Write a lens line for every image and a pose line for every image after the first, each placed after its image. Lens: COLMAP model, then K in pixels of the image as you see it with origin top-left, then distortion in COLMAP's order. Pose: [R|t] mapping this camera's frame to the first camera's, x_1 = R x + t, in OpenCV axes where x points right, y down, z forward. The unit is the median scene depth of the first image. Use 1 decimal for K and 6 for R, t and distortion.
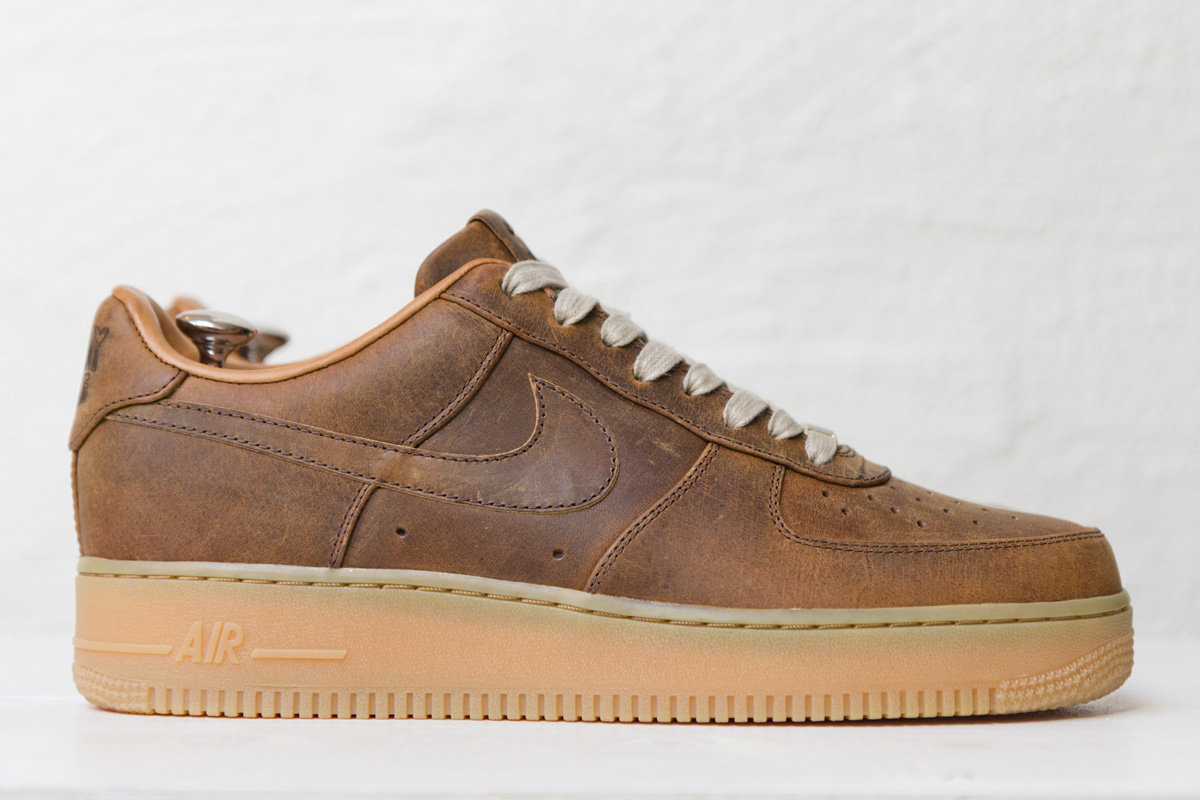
lens RADIAL K [[2544.7, 0, 600.0], [0, 2544.7, 400.0], [0, 0, 1]] dist [-0.020448, -0.112573]
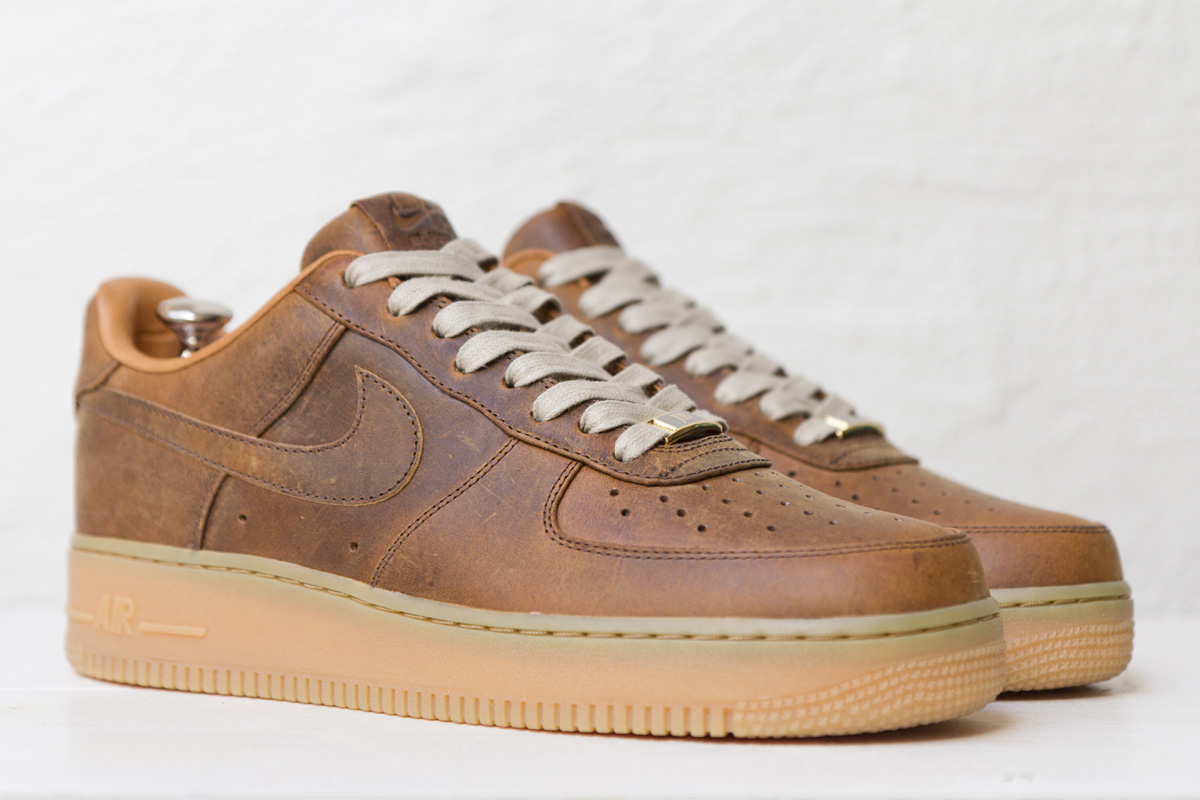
lens RADIAL K [[2803.4, 0, 600.0], [0, 2803.4, 400.0], [0, 0, 1]] dist [0.064881, 0.177822]
pose [[0.846657, 0.013137, -0.531976, 0.652226], [0.015261, 0.998685, 0.048949, -0.050273], [0.531920, -0.049562, 0.845343, 0.107982]]
